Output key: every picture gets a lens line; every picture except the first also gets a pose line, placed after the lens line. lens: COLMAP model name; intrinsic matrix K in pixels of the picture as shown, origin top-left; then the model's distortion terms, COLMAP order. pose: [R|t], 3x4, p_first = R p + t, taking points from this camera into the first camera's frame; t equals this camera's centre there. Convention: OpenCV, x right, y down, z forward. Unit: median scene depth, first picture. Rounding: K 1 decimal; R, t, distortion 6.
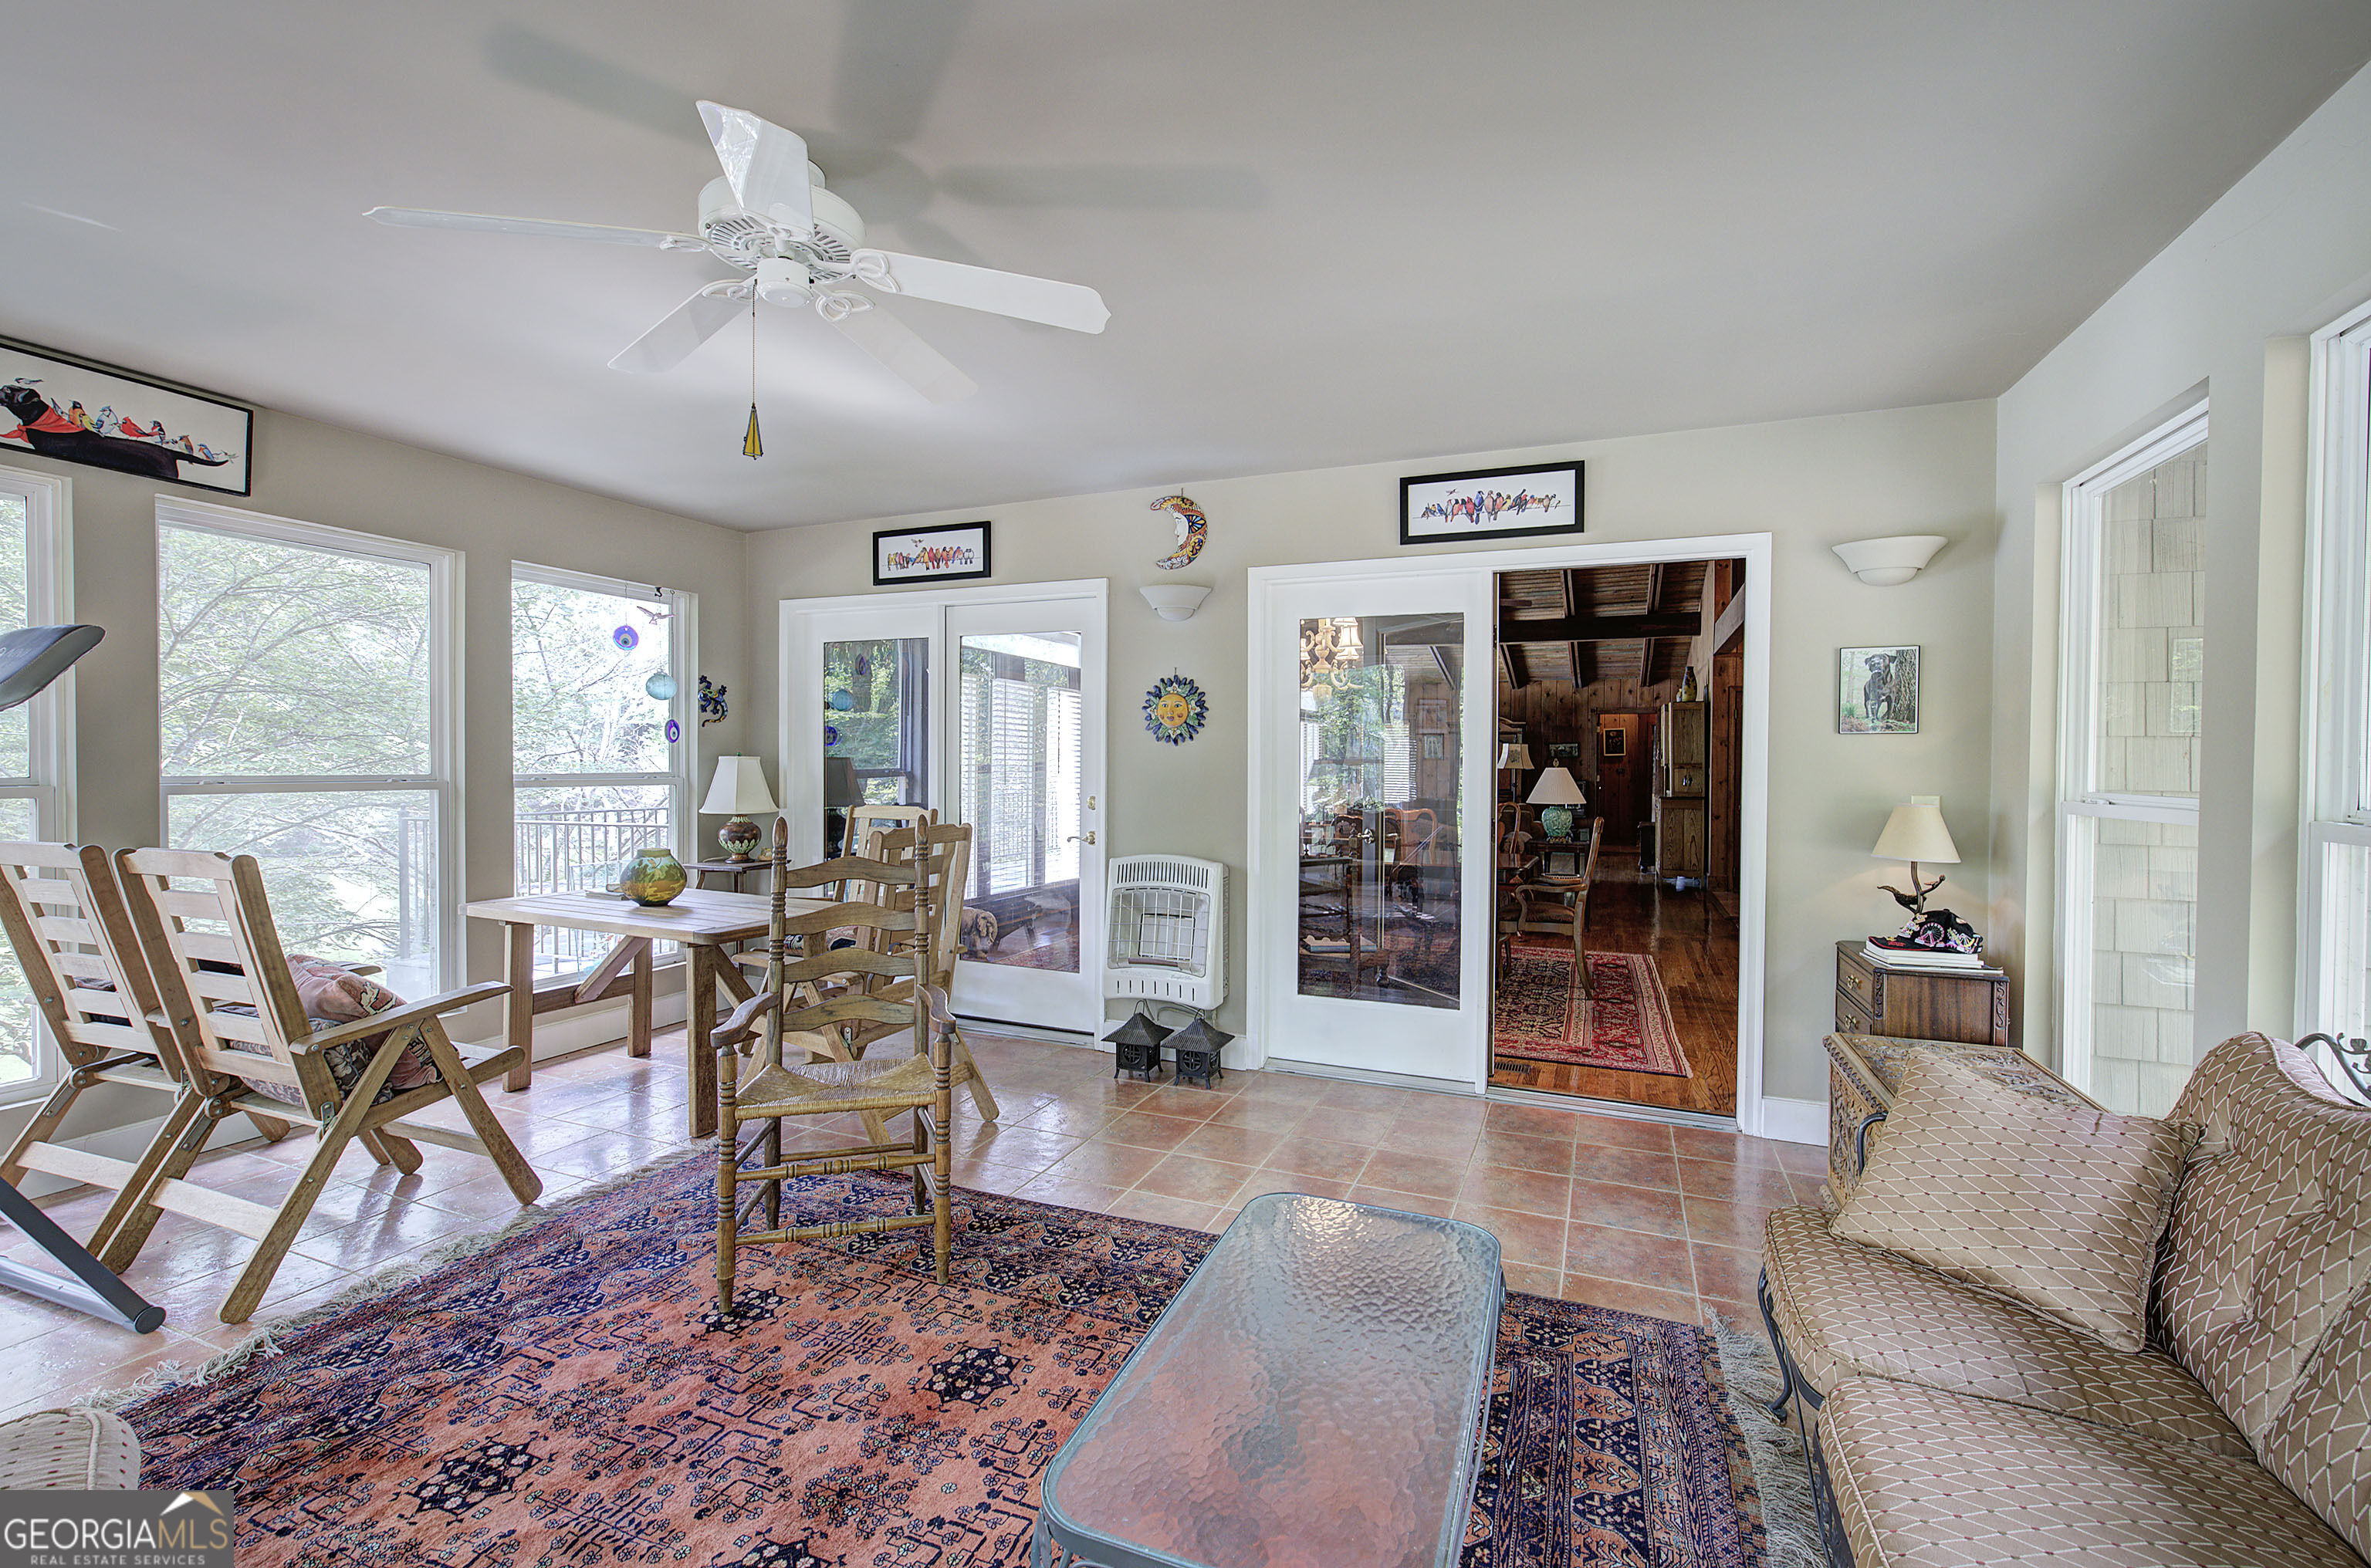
lens RADIAL K [[1009.4, 0, 1189.9], [0, 1009.4, 780.3], [0, 0, 1]] dist [0.000178, 0.000161]
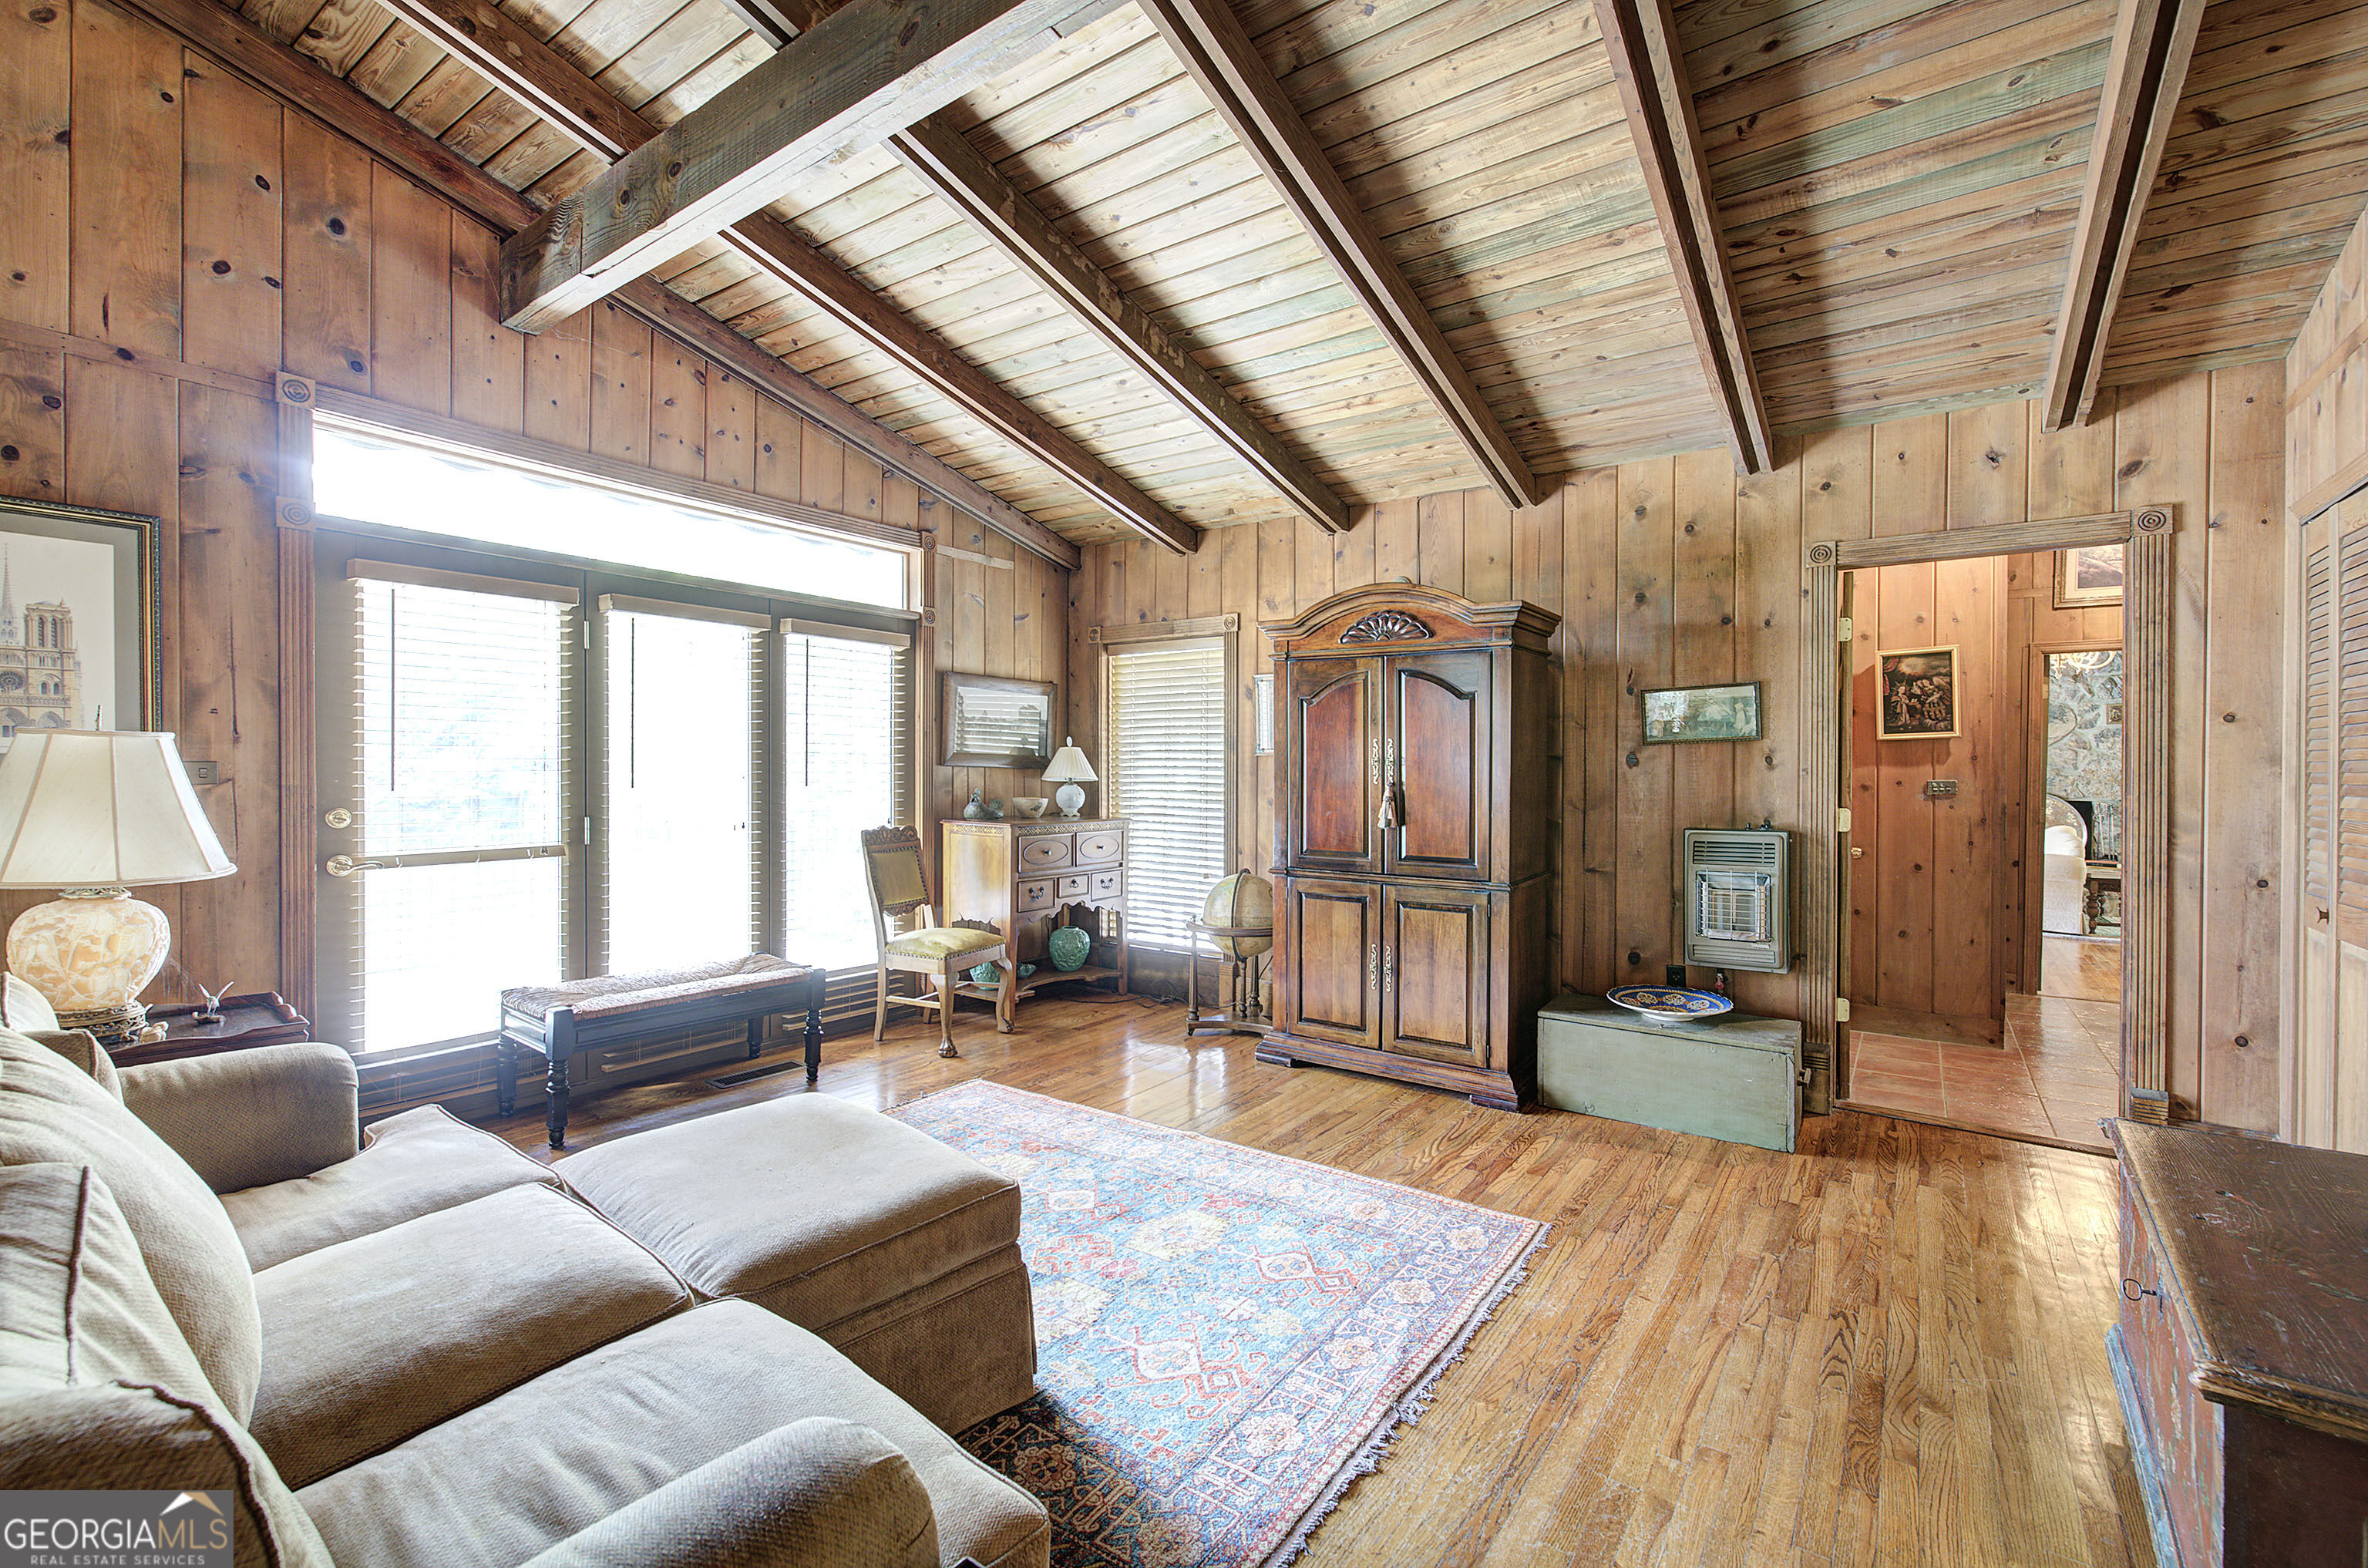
lens RADIAL K [[1008.3, 0, 1182.0], [0, 1008.3, 781.2], [0, 0, 1]] dist [0.000178, 0.000161]
pose [[0.973779, 0.000700, -0.227495, 0.376434], [-0.002134, 0.999979, -0.006054, -0.012781], [0.227486, 0.006381, 0.973760, 0.897006]]
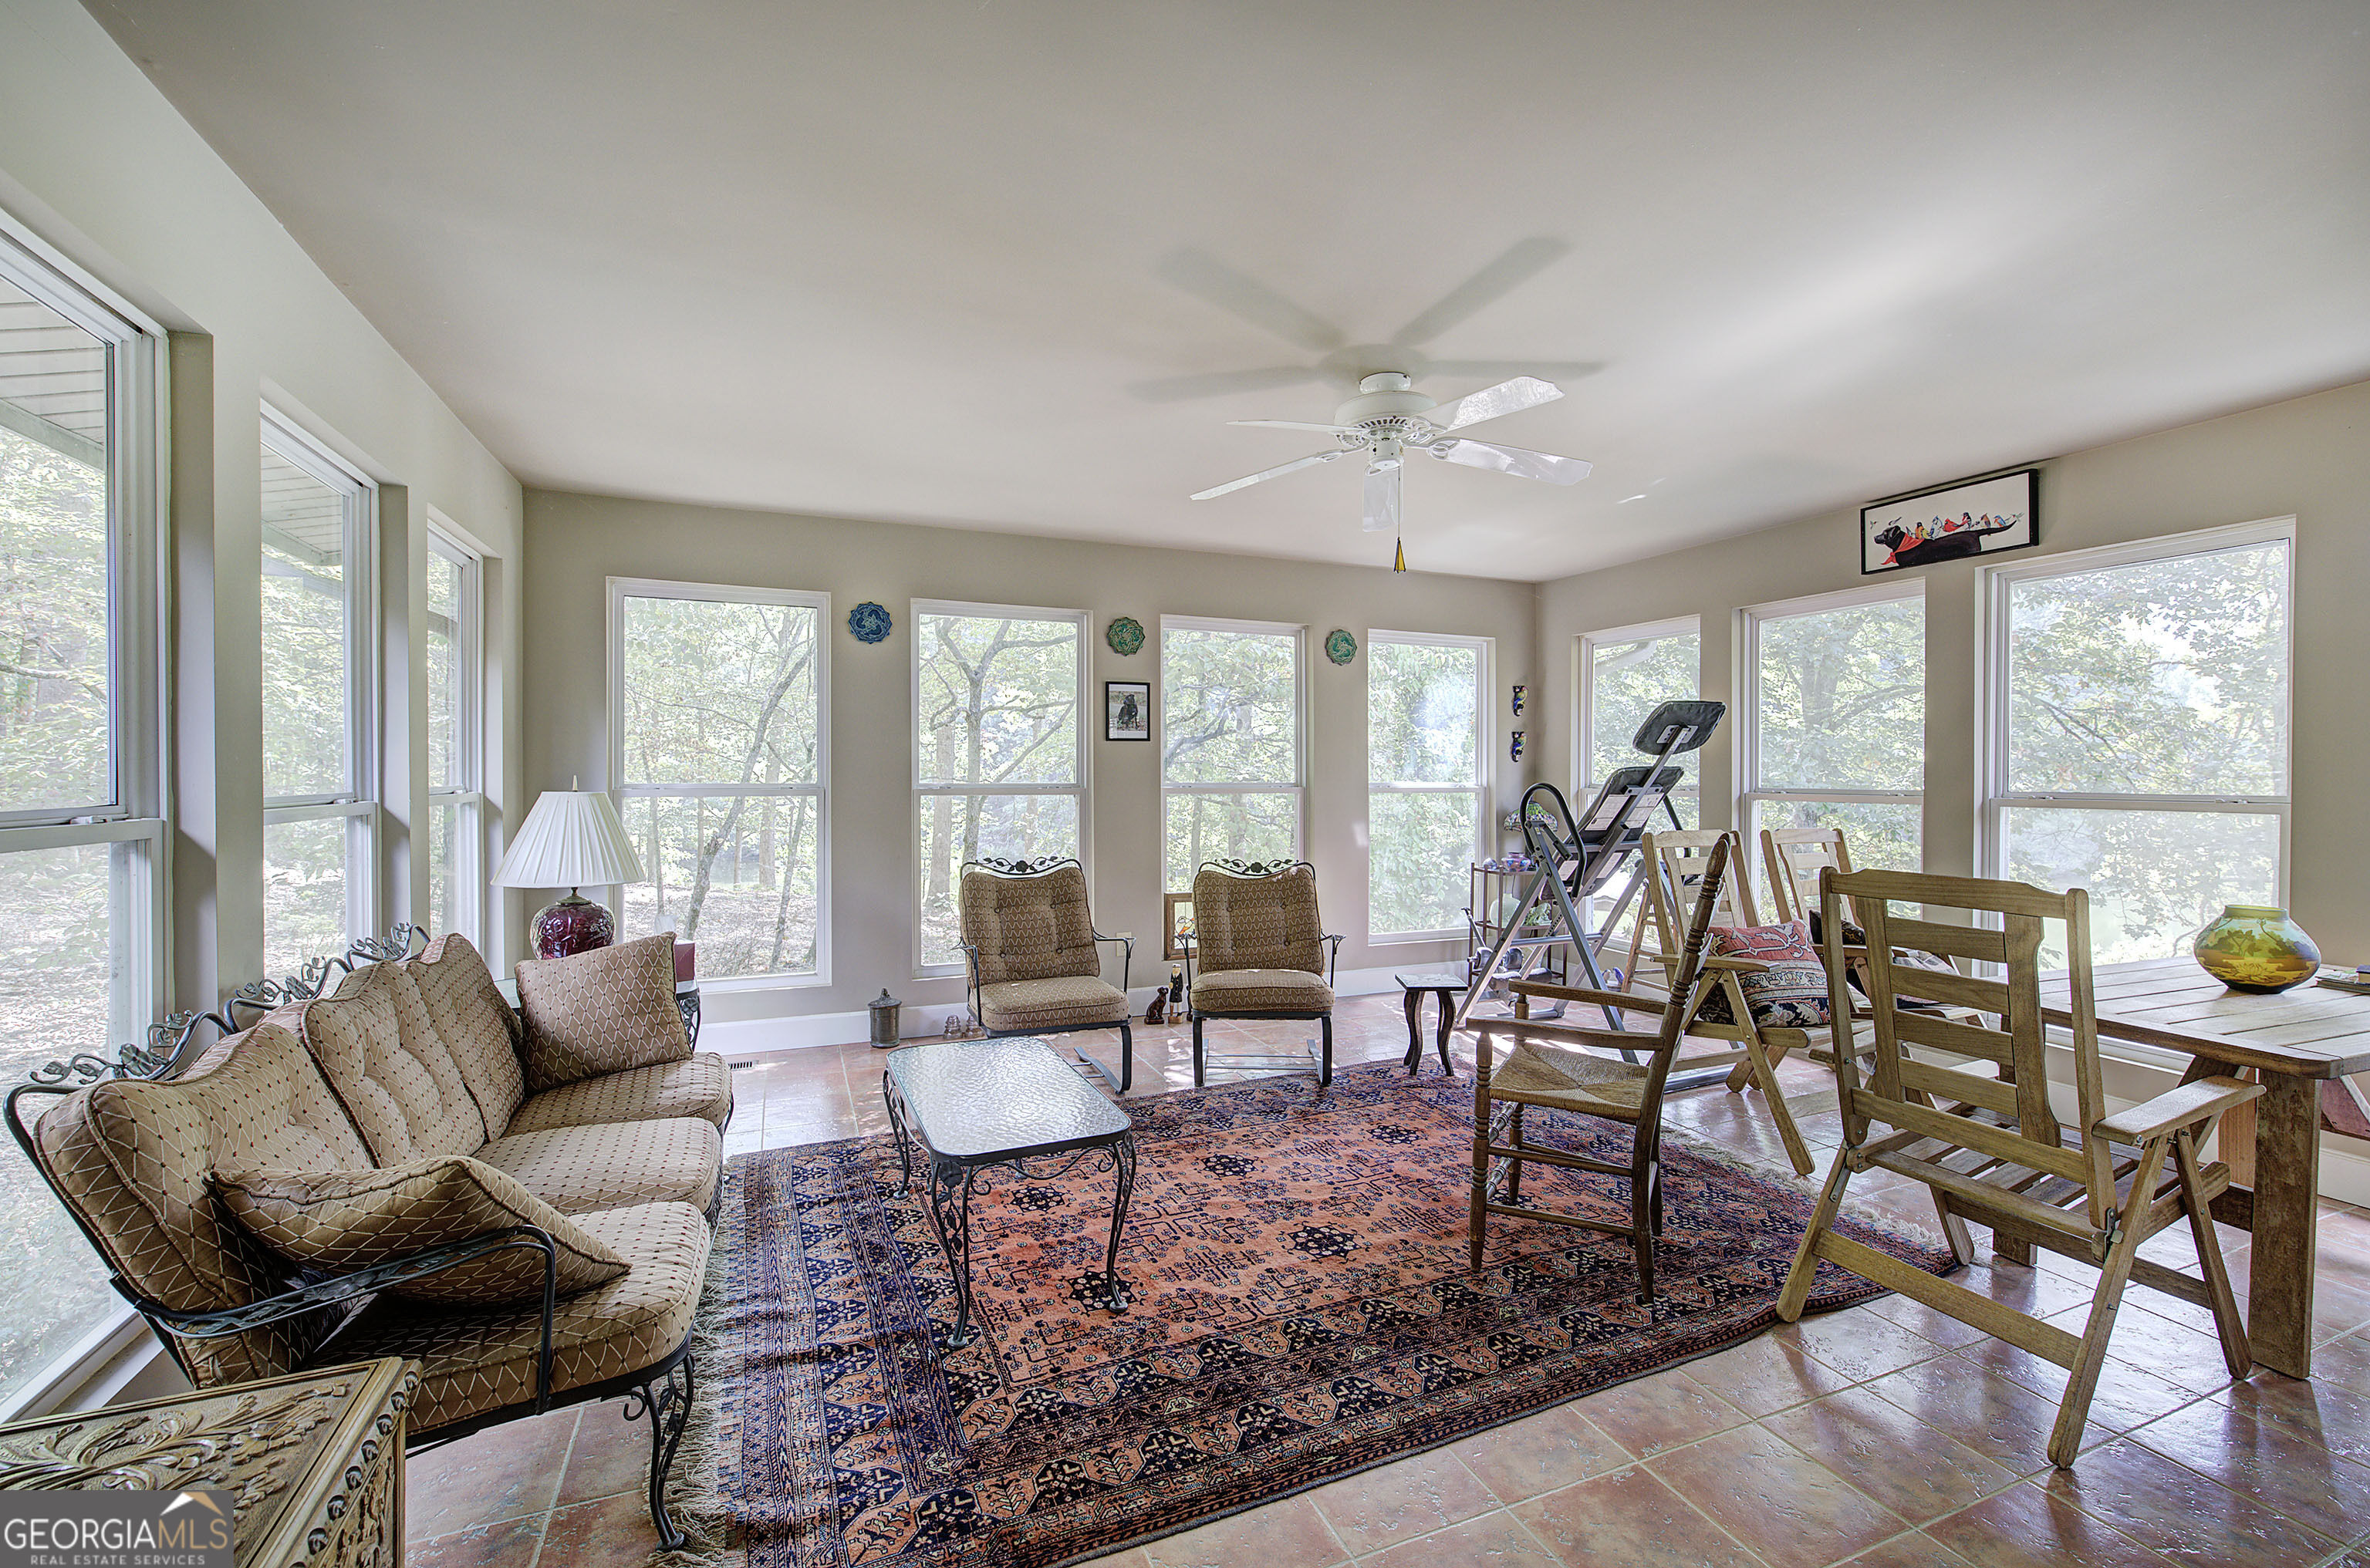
lens RADIAL K [[1009.0, 0, 1197.0], [0, 1009.0, 778.9], [0, 0, 1]] dist [0.000178, 0.000161]
pose [[-0.703348, -0.005040, -0.710828, 0.689226], [-0.023450, 0.999595, 0.016116, -0.020551], [0.710459, 0.028004, -0.703181, 1.487491]]
